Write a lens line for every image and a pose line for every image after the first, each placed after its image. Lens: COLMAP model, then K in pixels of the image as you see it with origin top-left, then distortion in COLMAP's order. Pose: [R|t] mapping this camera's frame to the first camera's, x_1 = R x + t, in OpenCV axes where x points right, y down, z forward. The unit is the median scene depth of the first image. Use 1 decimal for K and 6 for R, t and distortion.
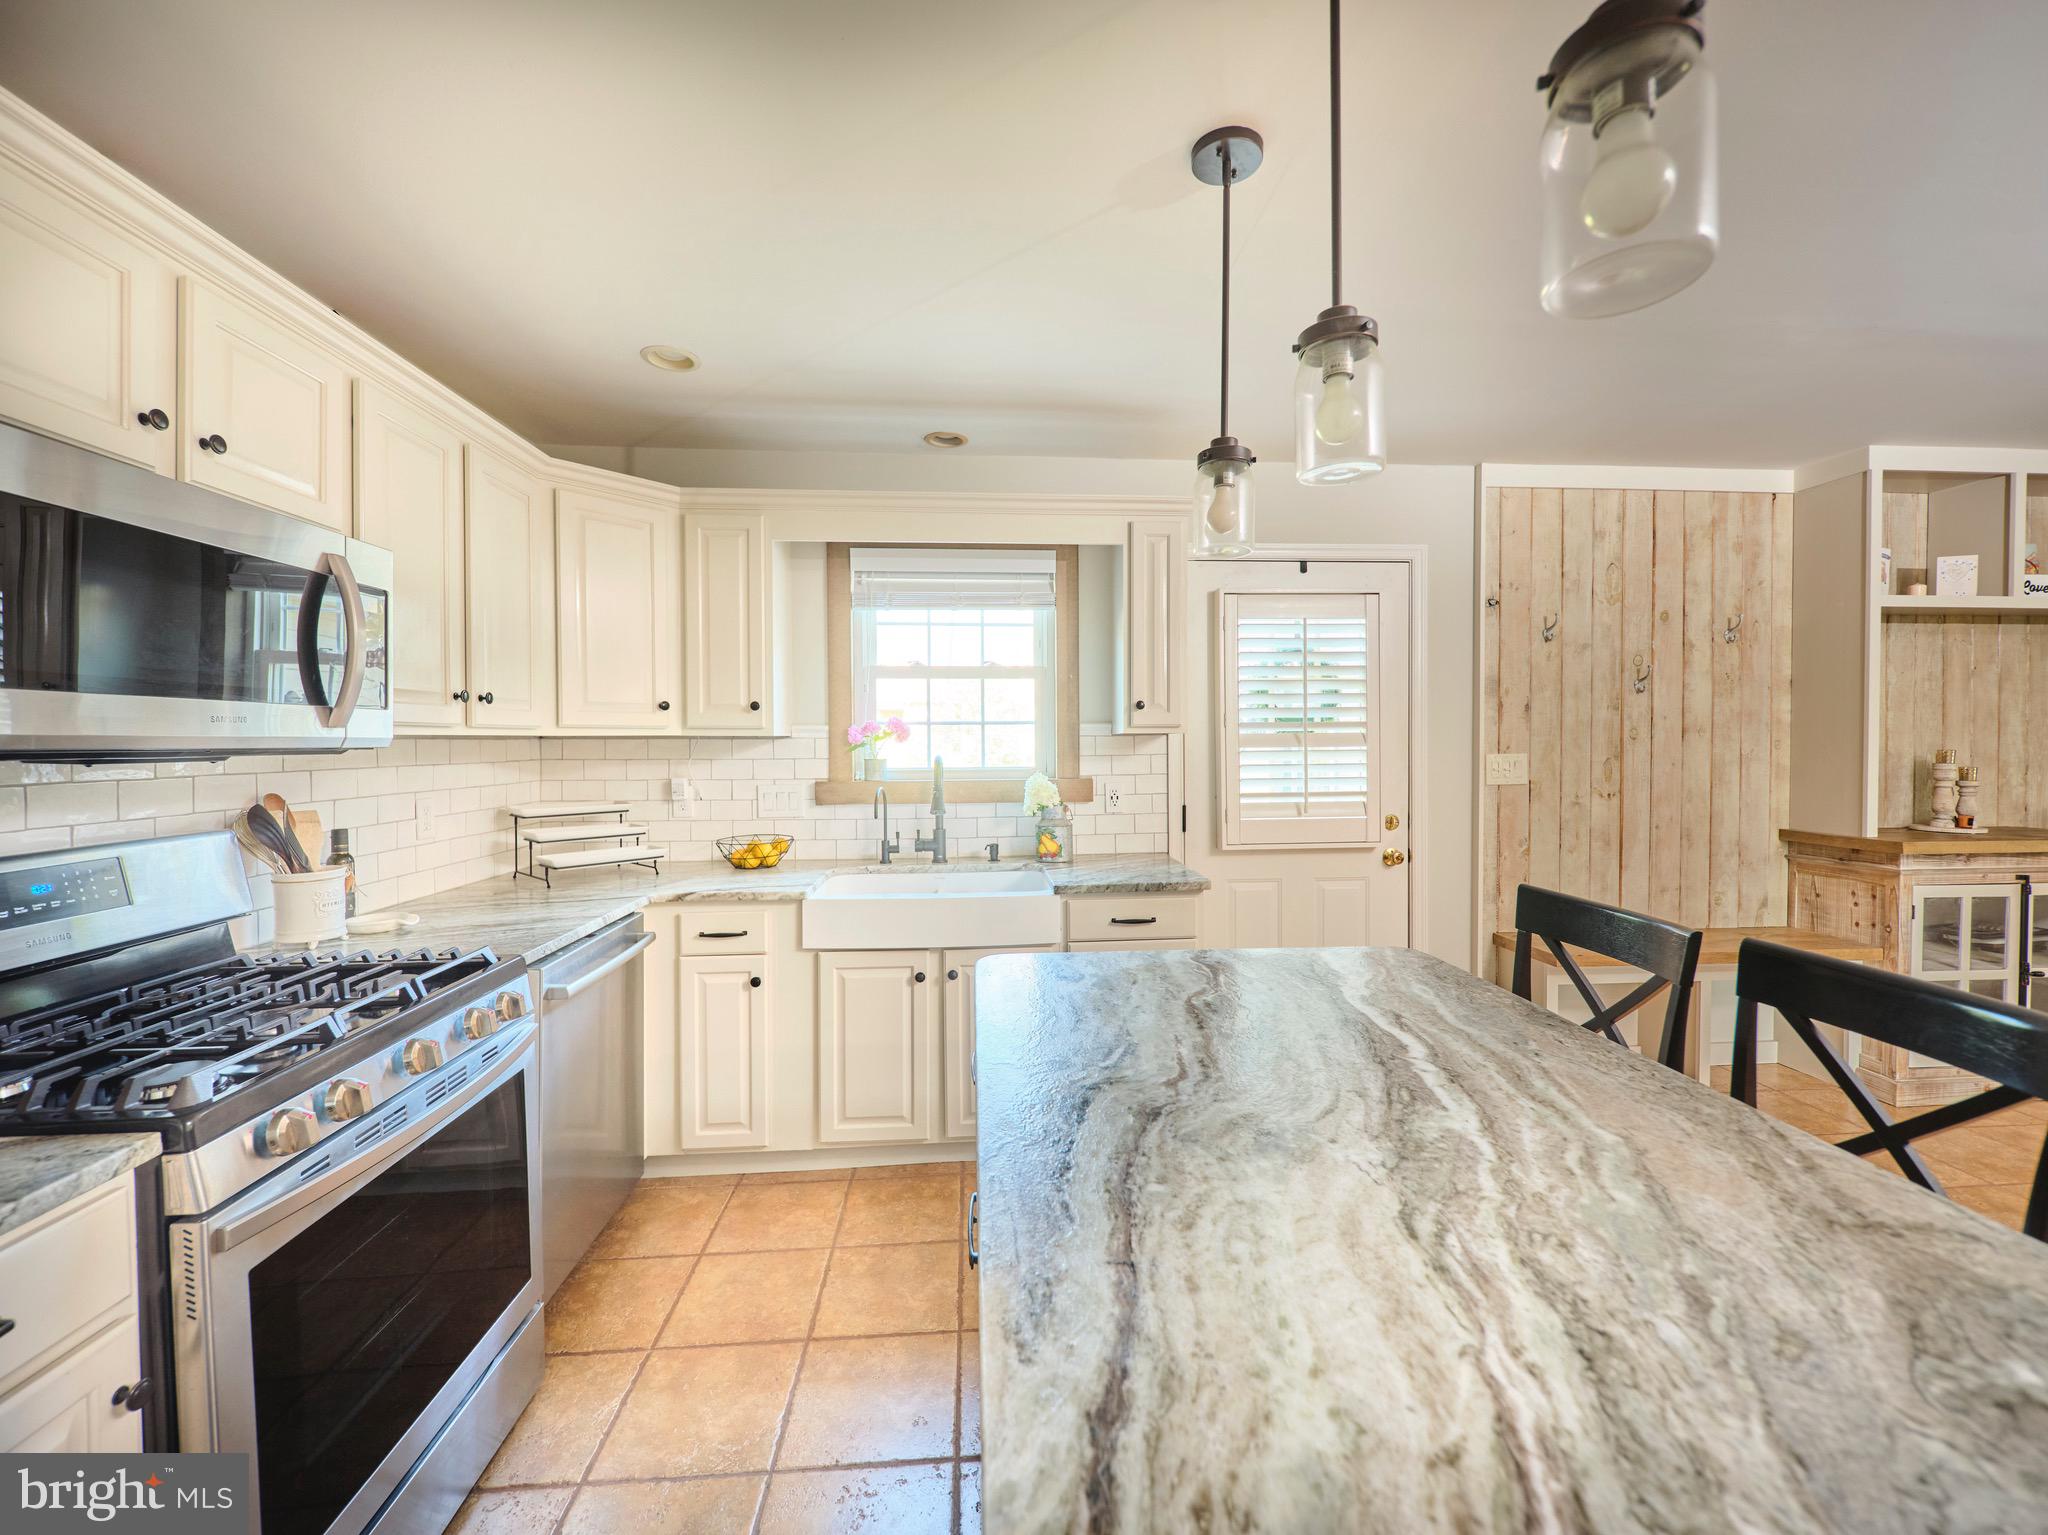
lens RADIAL K [[854.3, 0, 1042.3], [0, 854.3, 802.3], [0, 0, 1]] dist [0.000702, -0.003088]
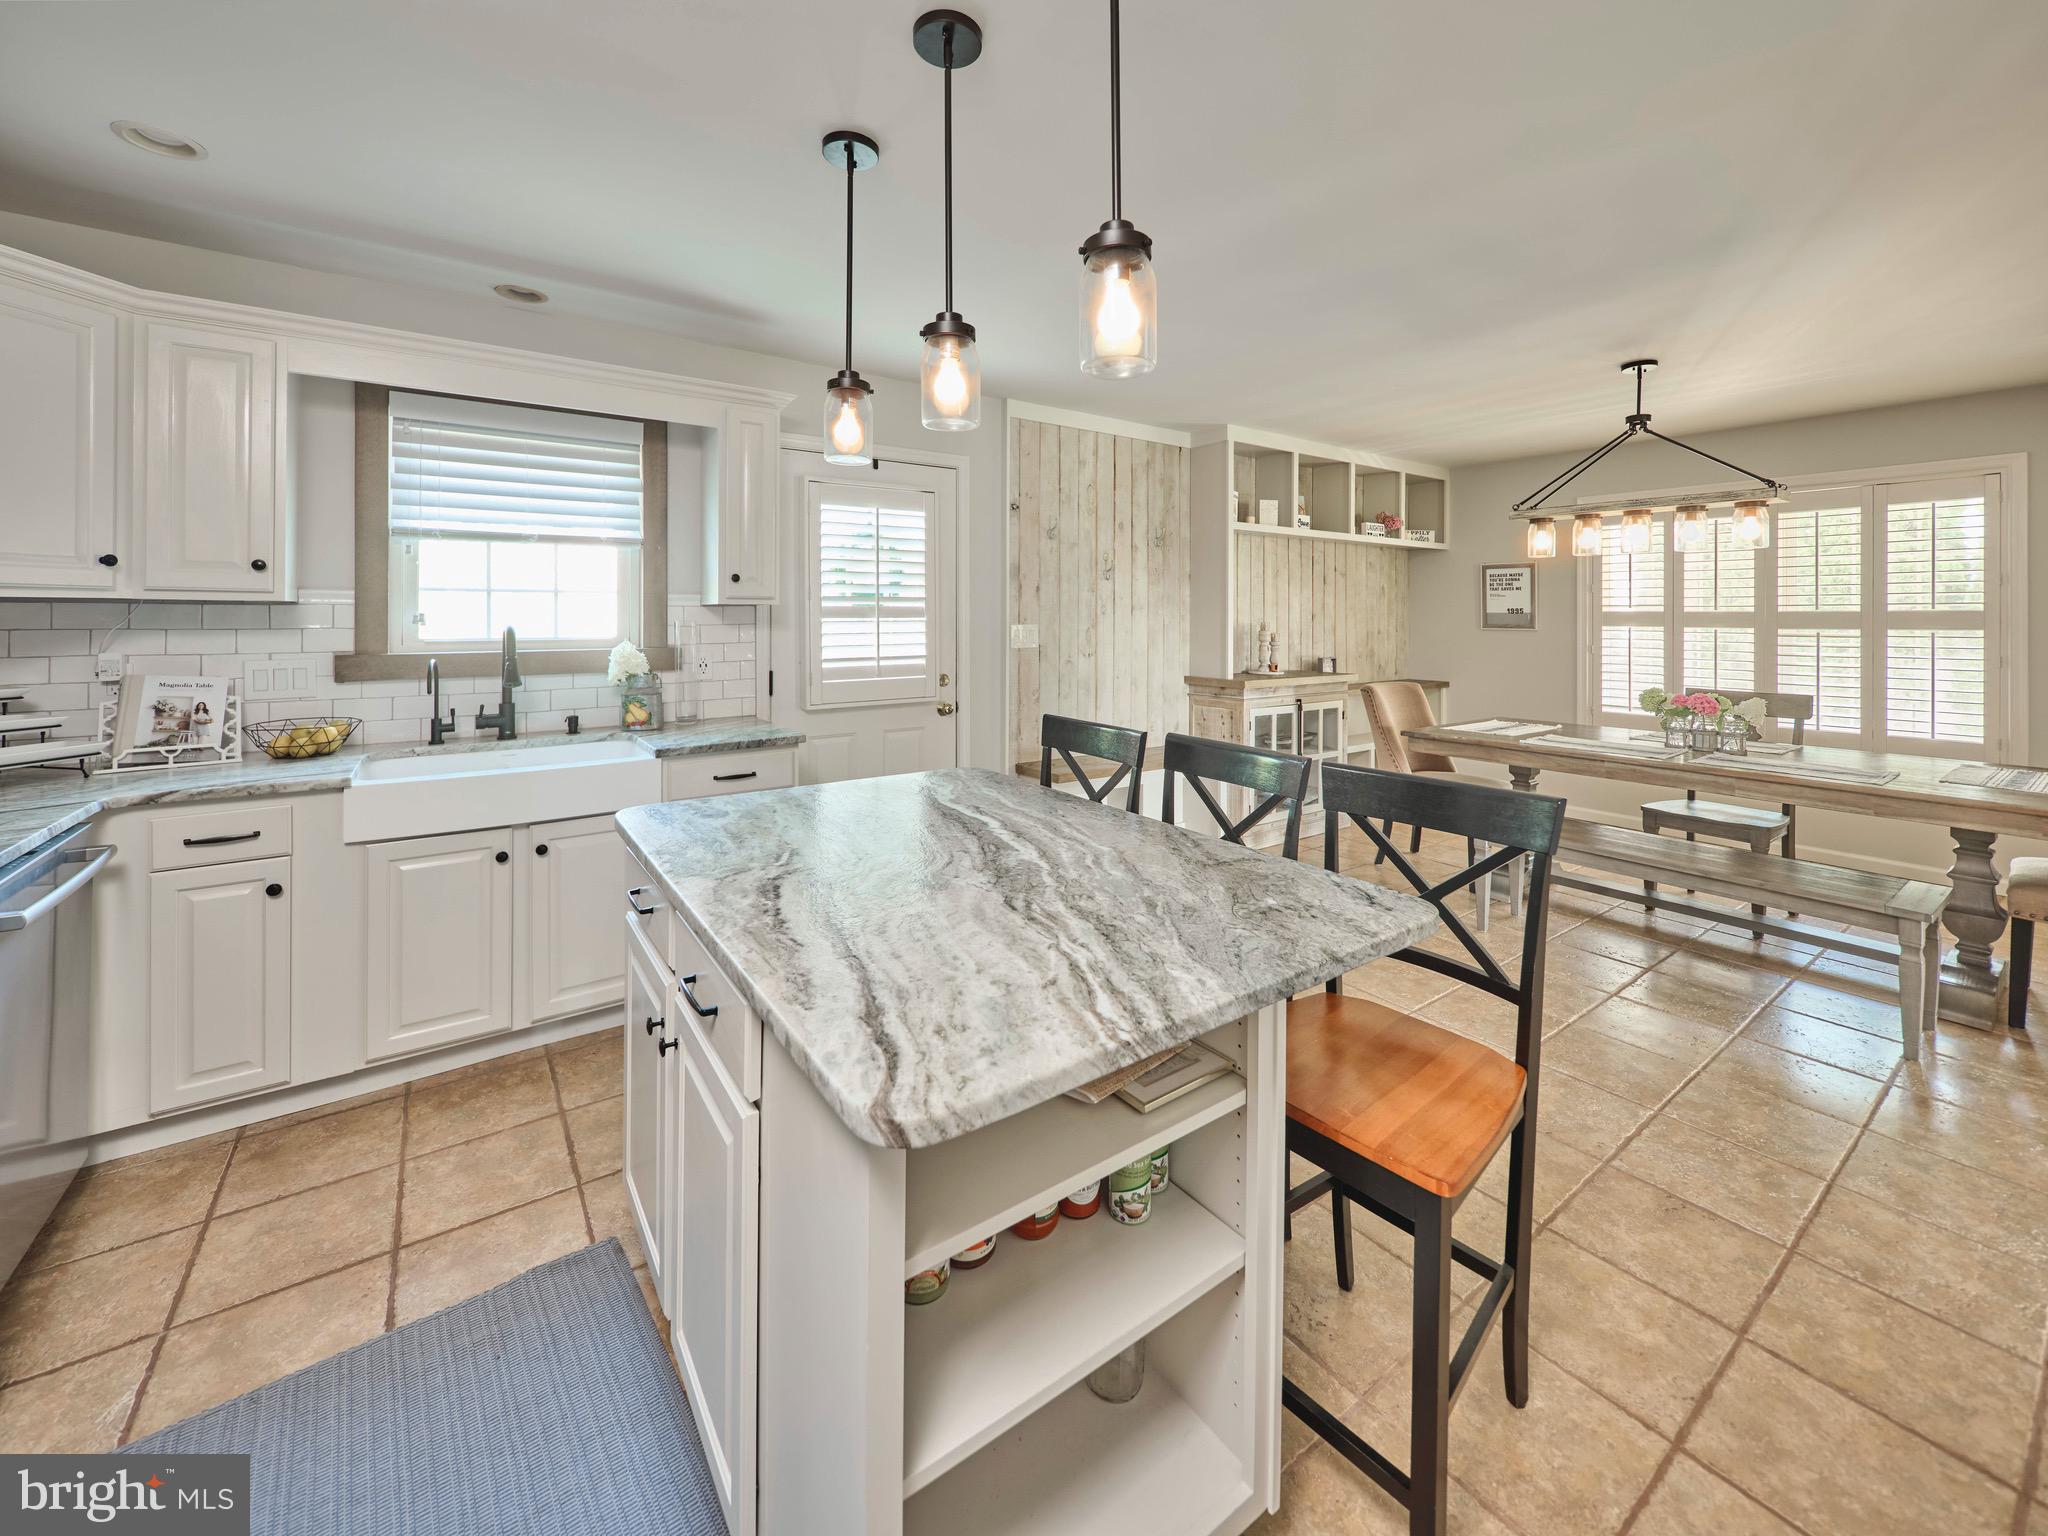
lens RADIAL K [[812.8, 0, 1024.0], [0, 812.8, 768.0], [0, 0, 1]] dist [0.001690, 0.000132]
pose [[0.868356, -0.083408, 0.488877, -0.107334], [0.027677, 0.992370, 0.120149, 0.015098], [-0.495168, -0.090801, 0.864039, -0.127018]]
